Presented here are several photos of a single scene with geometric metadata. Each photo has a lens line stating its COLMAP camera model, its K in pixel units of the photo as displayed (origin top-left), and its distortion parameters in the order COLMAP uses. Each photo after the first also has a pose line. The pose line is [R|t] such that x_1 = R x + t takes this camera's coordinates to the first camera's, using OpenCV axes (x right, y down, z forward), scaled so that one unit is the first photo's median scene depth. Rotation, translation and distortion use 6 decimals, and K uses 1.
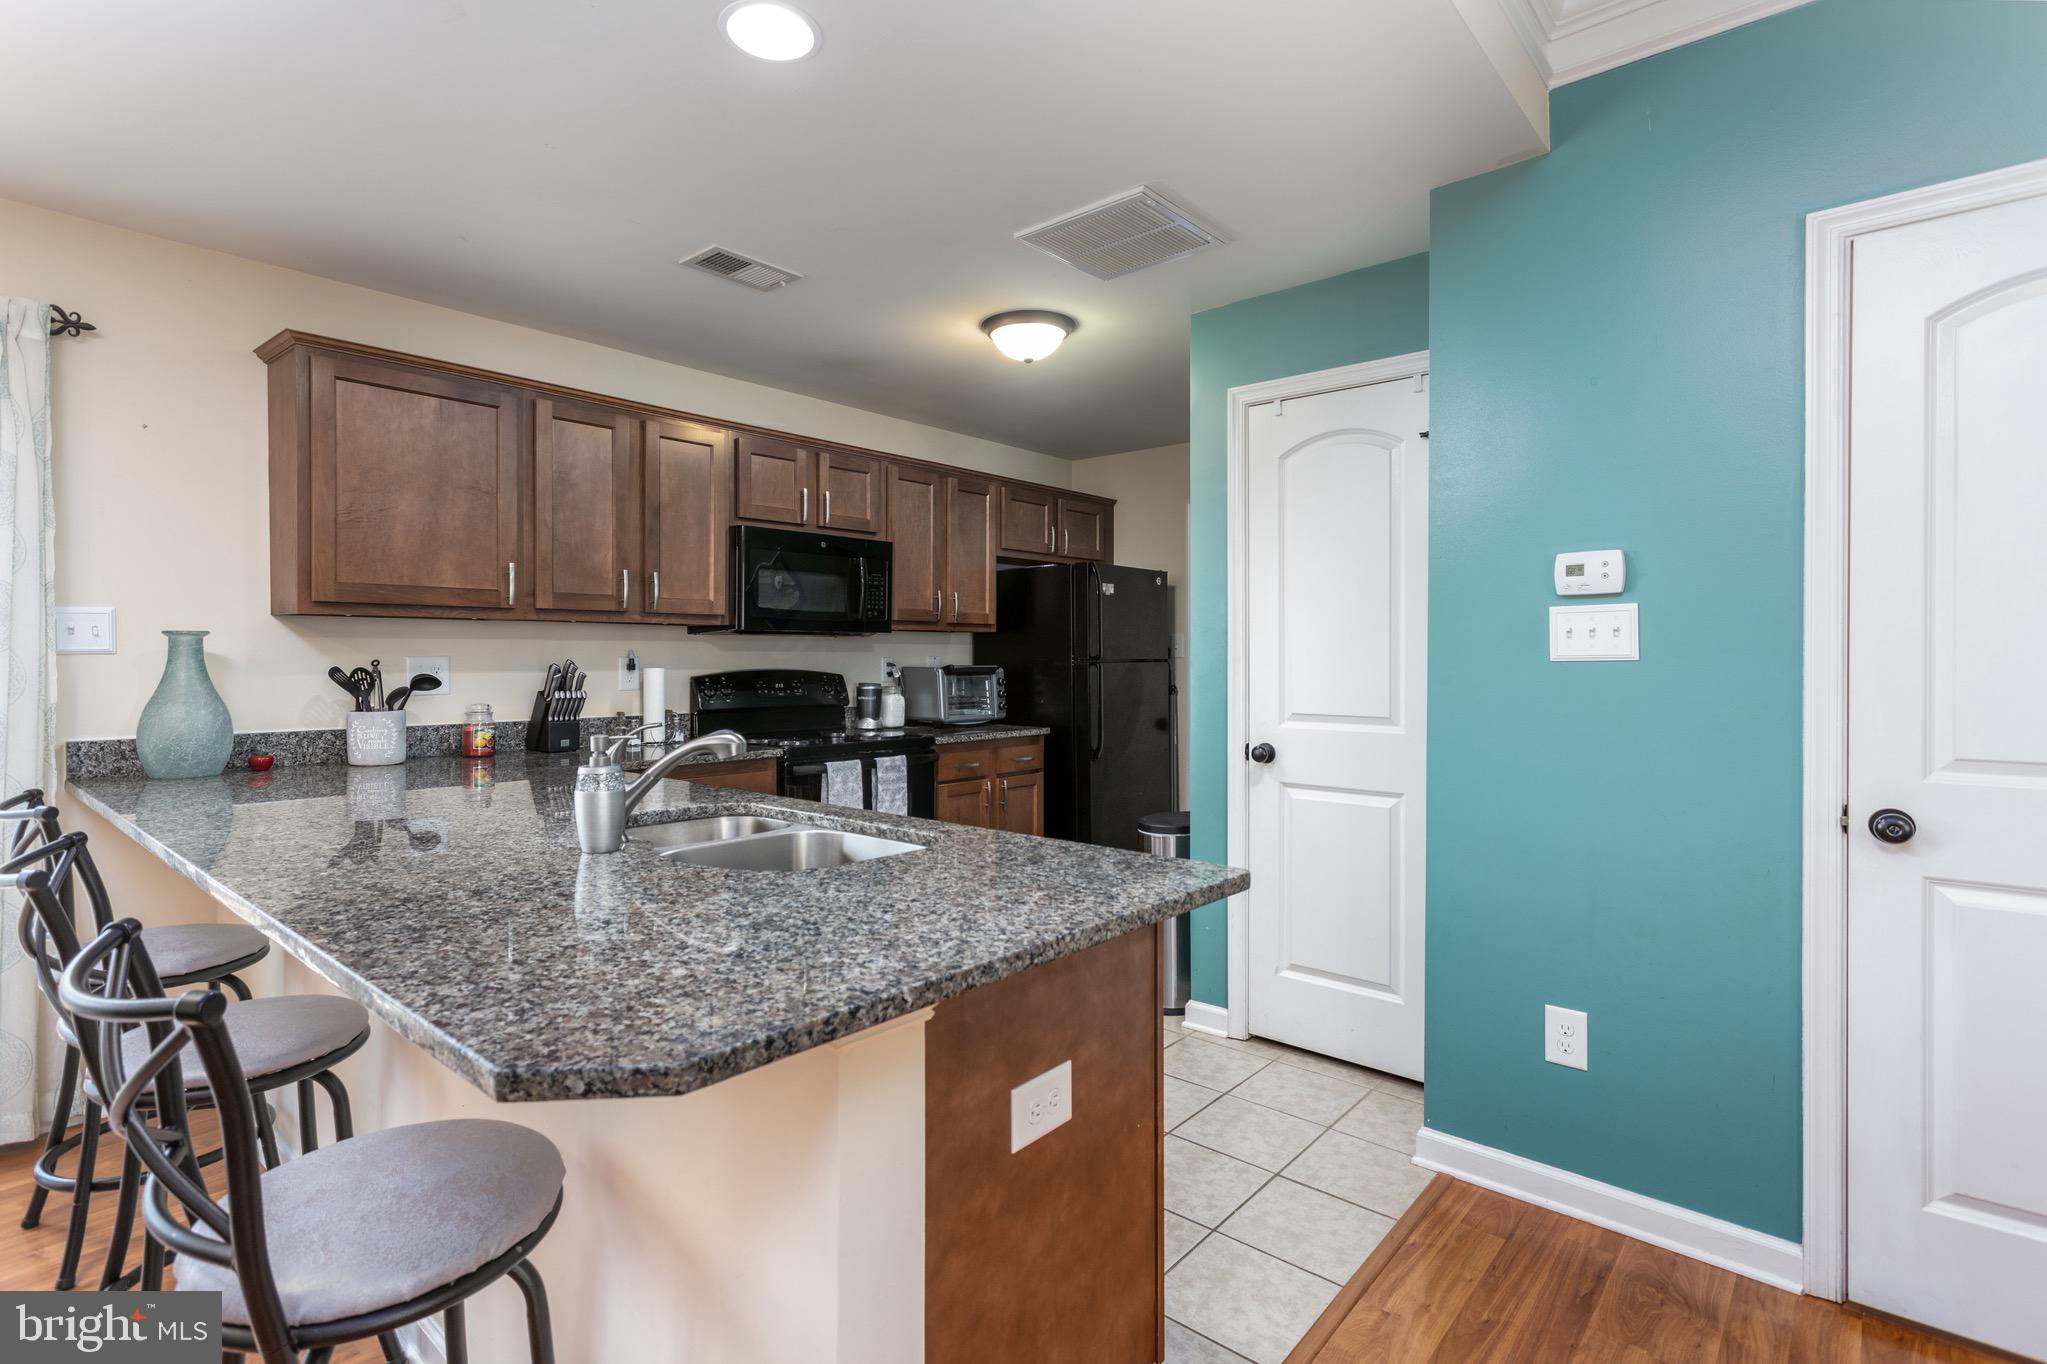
lens RADIAL K [[975.5, 0, 1012.2], [0, 975.5, 662.0], [0, 0, 1]] dist [0.005560, 0.001144]
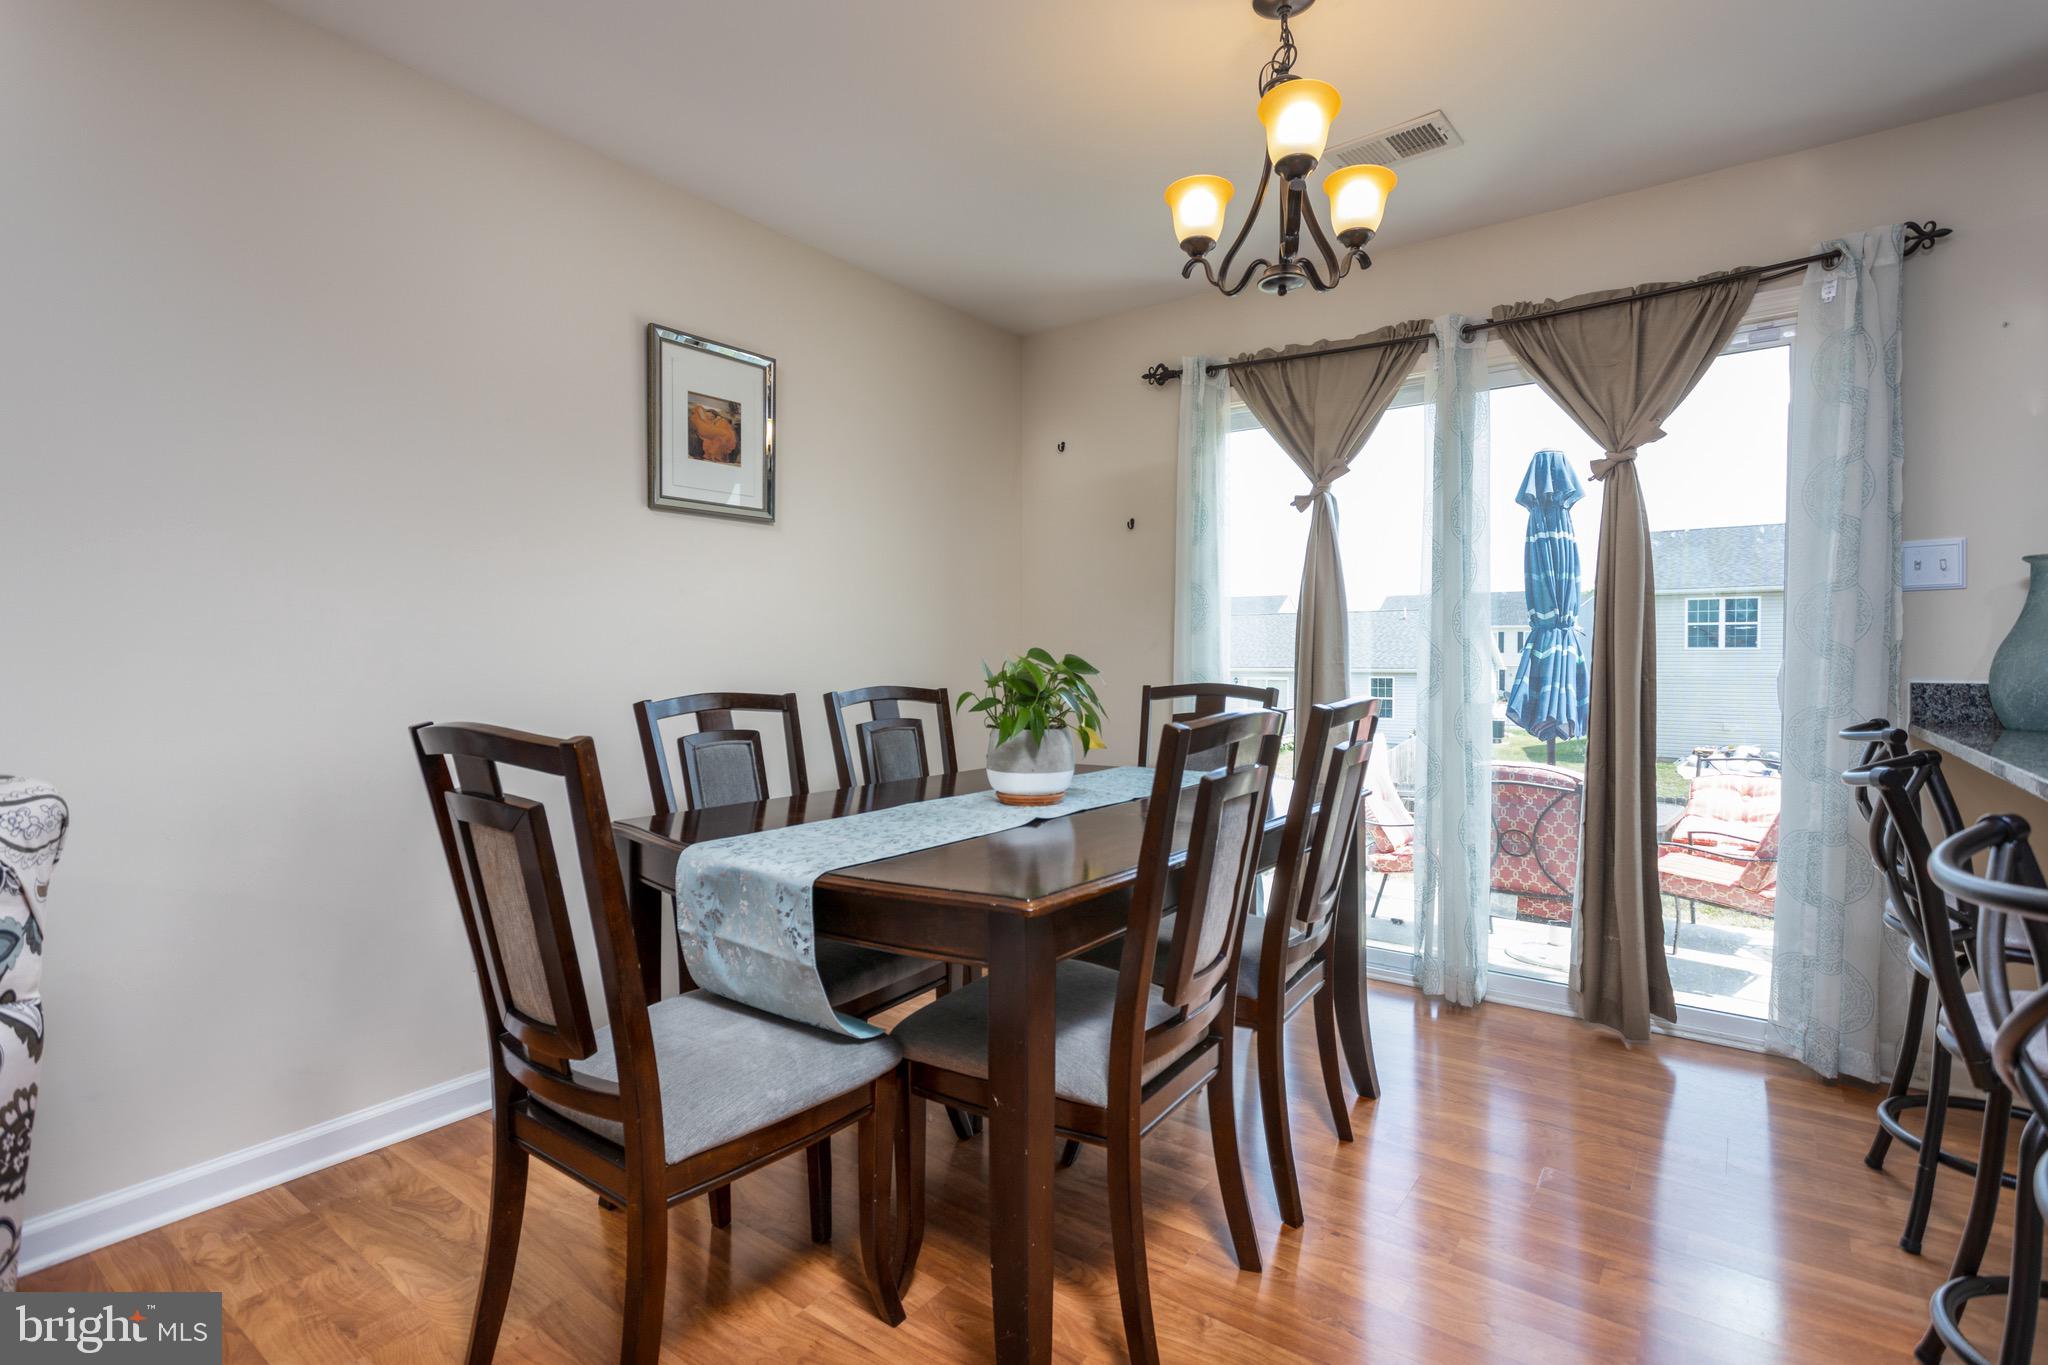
lens RADIAL K [[976.0, 0, 1012.8], [0, 976.0, 672.8], [0, 0, 1]] dist [0.005560, 0.001144]
pose [[0.069637, 0.013665, -0.997479, -0.082622], [-0.003901, 0.999902, 0.013426, 0.065380], [0.997565, 0.002956, 0.069684, 0.071760]]
